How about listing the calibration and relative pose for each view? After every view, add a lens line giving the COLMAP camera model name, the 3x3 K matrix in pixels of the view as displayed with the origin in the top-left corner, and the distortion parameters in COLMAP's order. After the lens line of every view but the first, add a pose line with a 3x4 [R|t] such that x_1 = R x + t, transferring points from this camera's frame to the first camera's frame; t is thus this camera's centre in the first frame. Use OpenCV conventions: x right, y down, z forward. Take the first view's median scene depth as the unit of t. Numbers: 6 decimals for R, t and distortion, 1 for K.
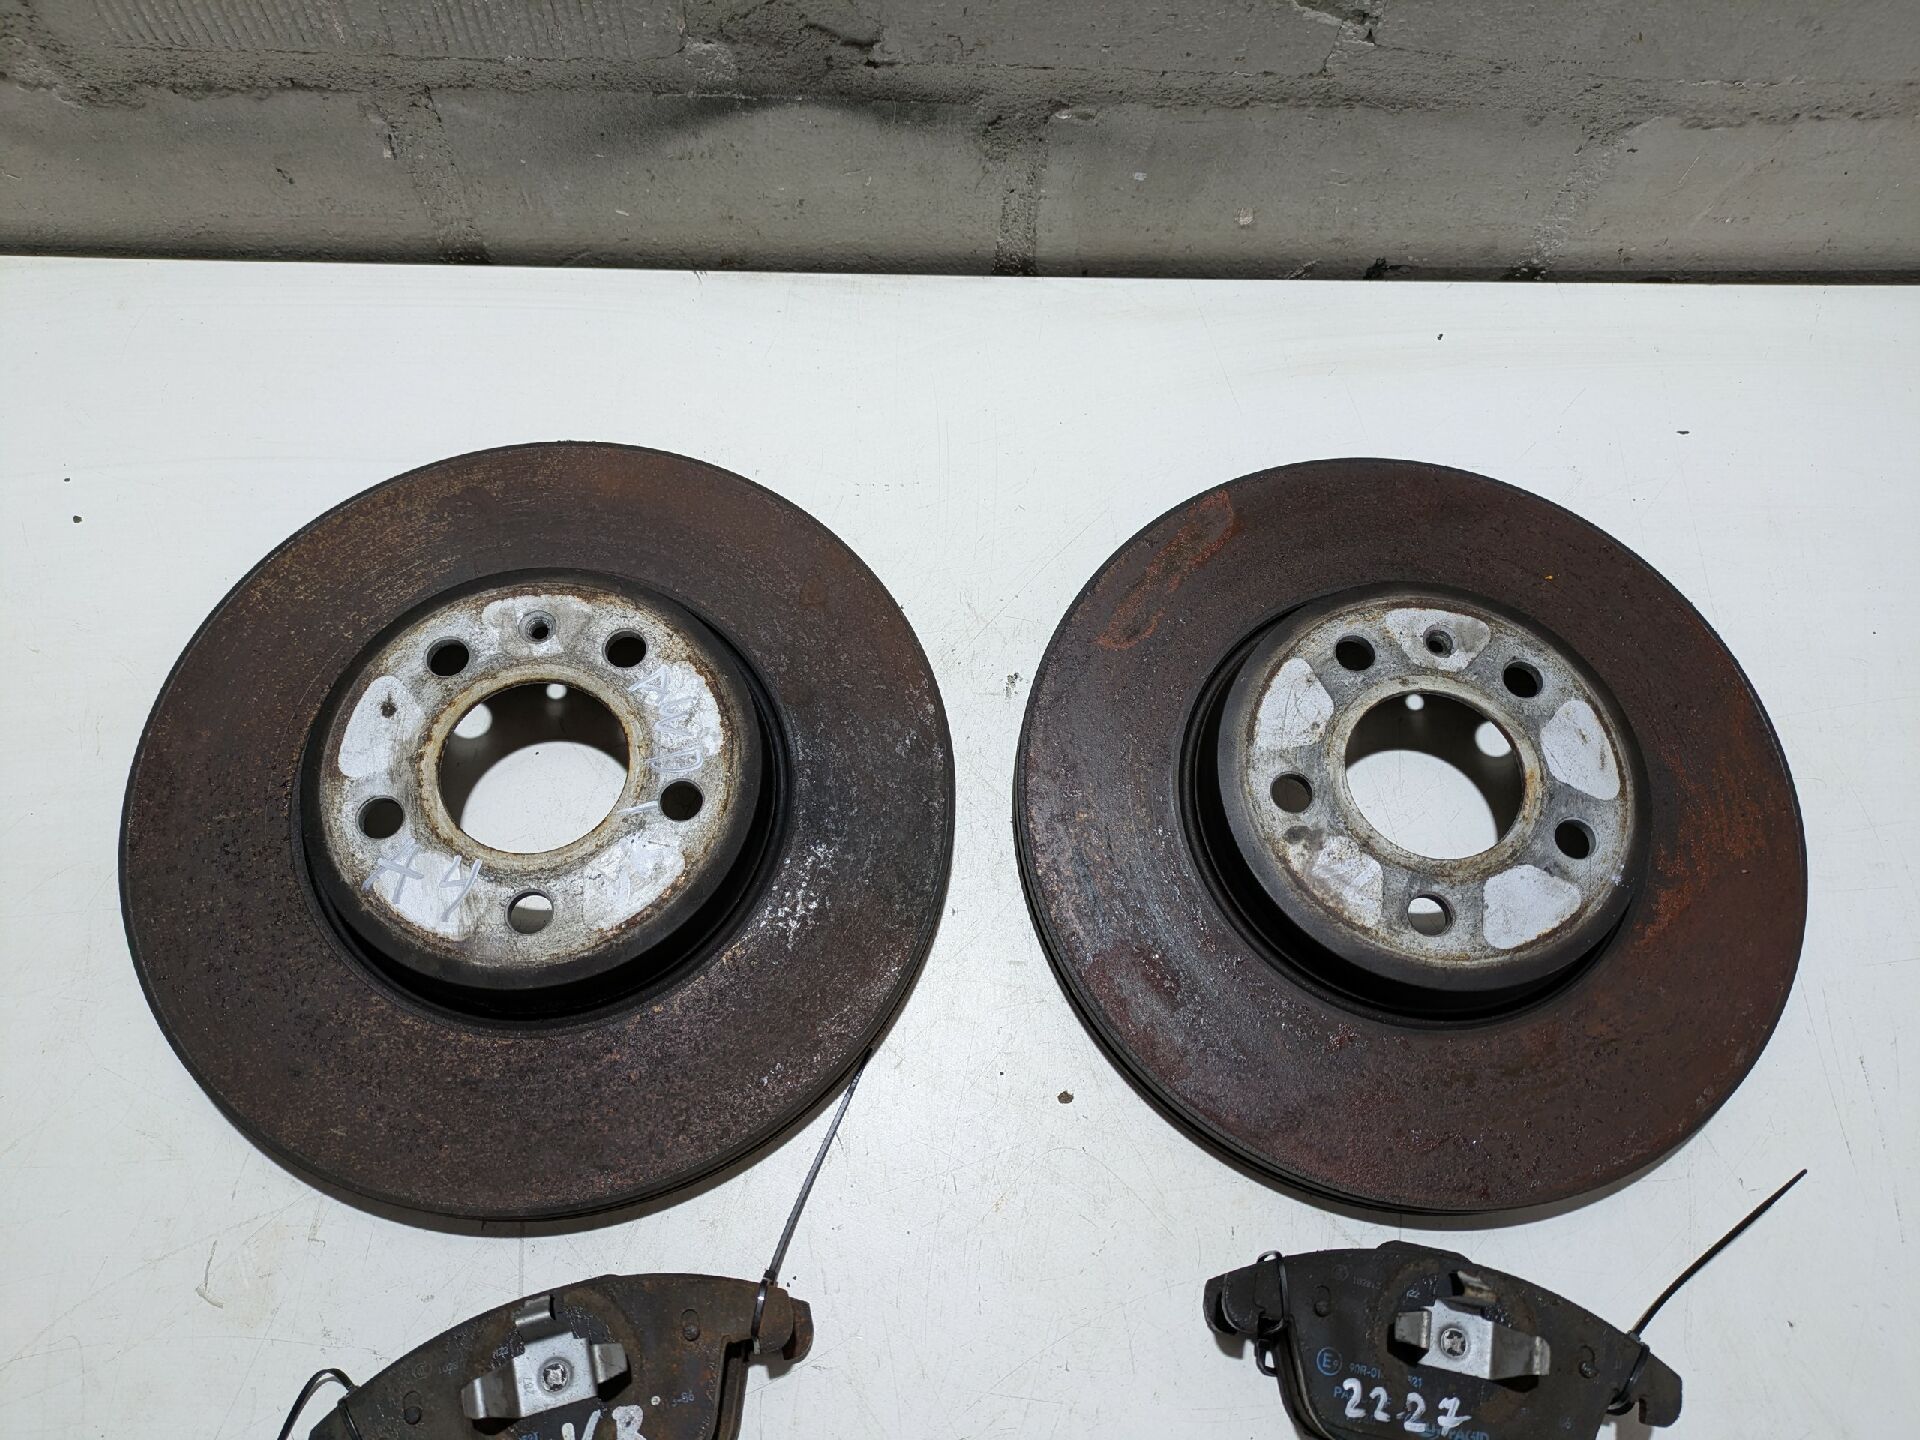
lens RADIAL K [[1508.3, 0, 962.6], [0, 1508.3, 783.9], [0, 0, 1]] dist [0.013113, 0.003489]
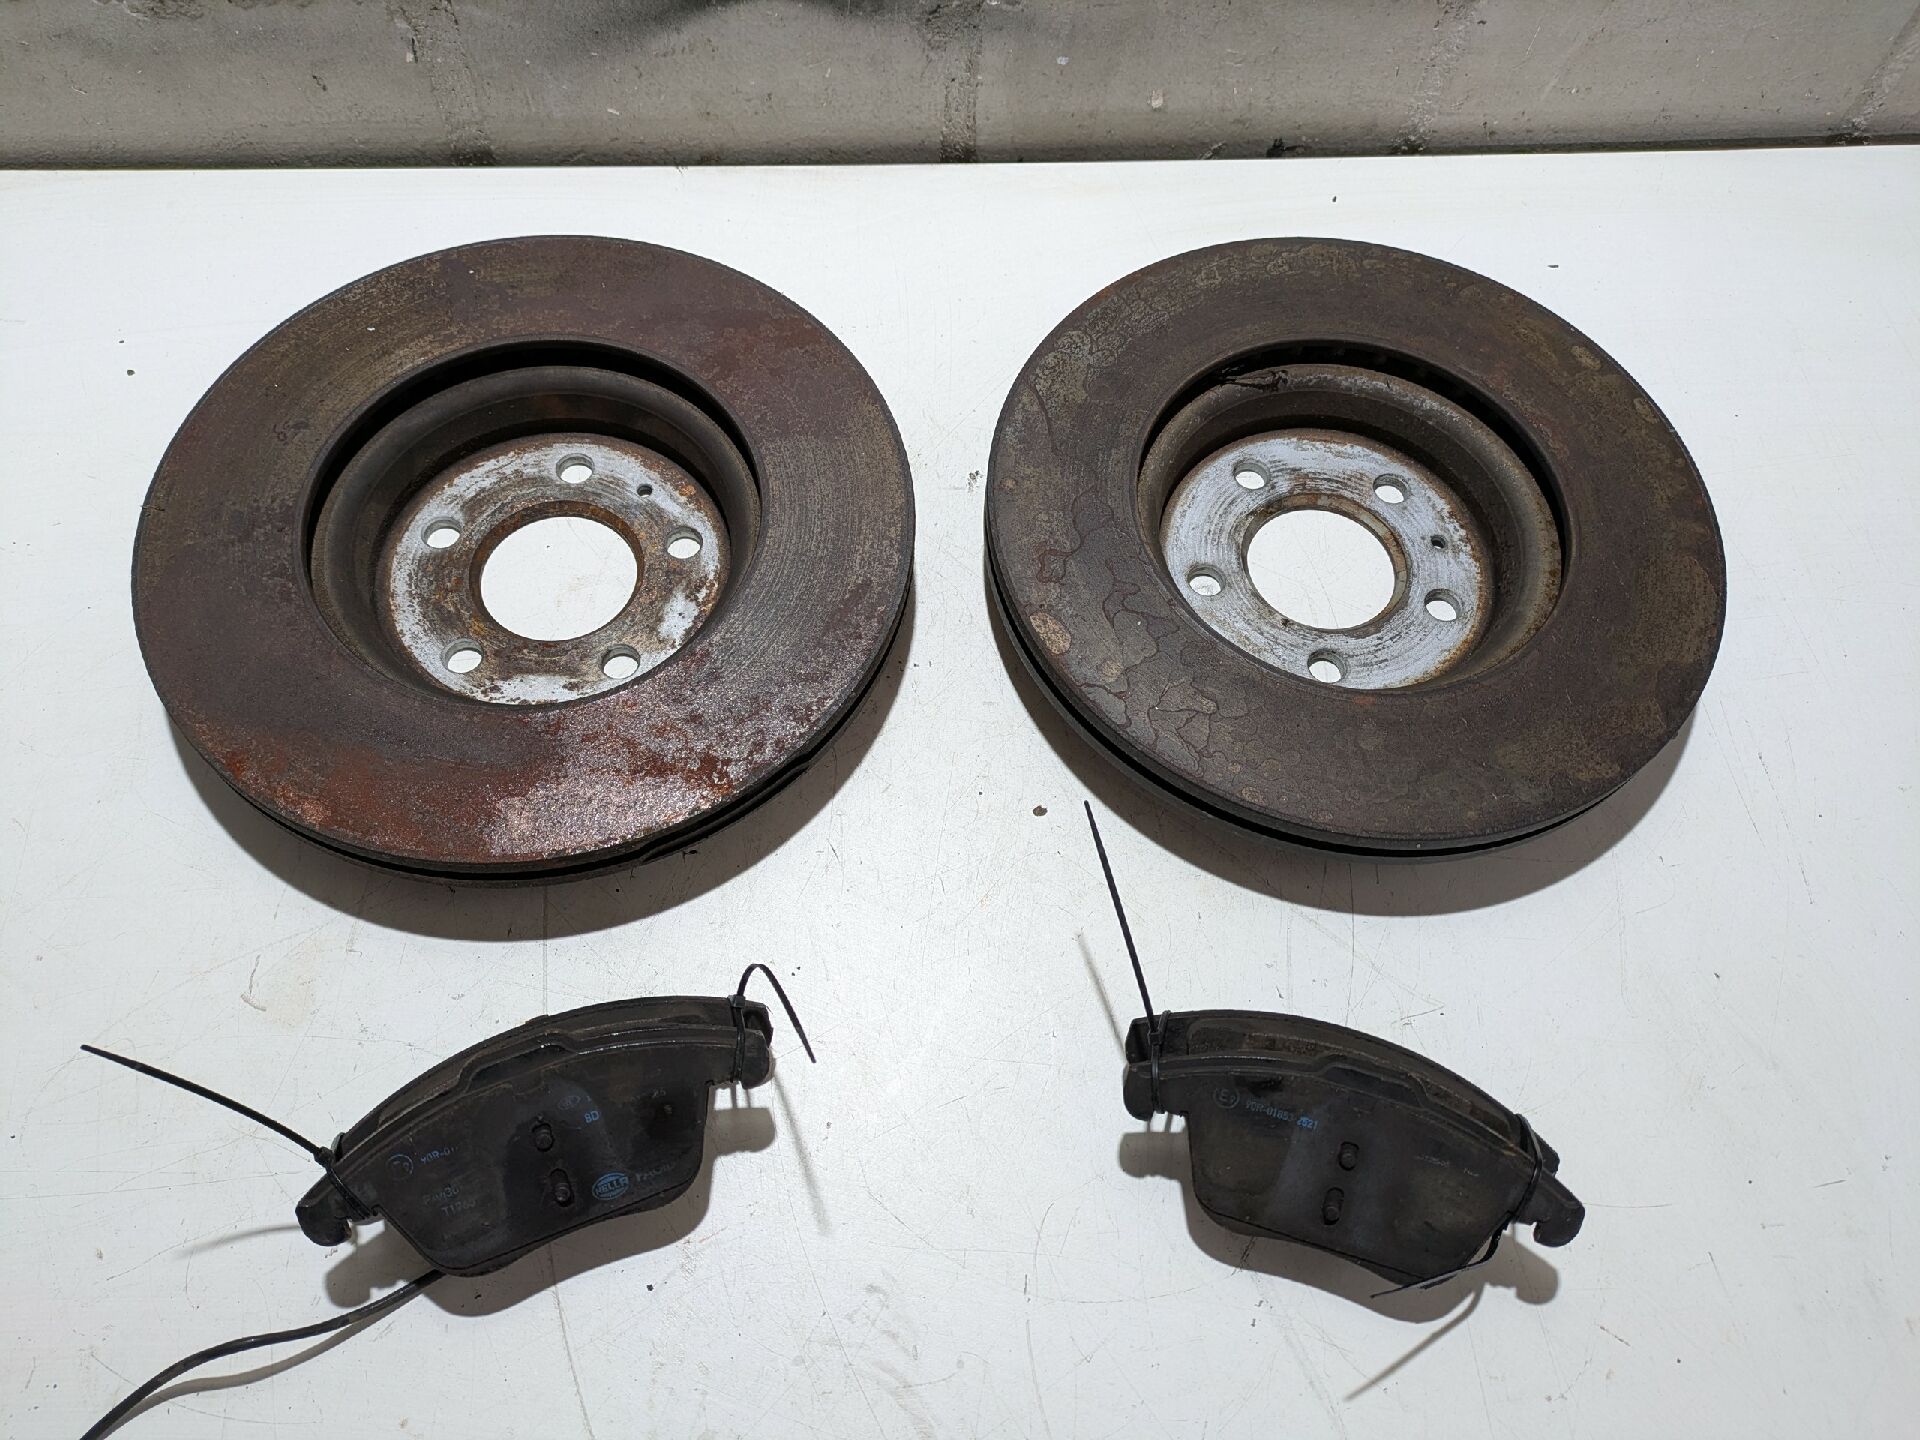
lens RADIAL K [[1508.3, 0, 955.9], [0, 1508.3, 713.0], [0, 0, 1]] dist [0.013113, 0.003489]
pose [[0.998792, -0.045375, 0.018839, -0.008864], [0.047488, 0.989921, -0.133418, 0.248603], [-0.012595, 0.134152, 0.990881, -0.079878]]
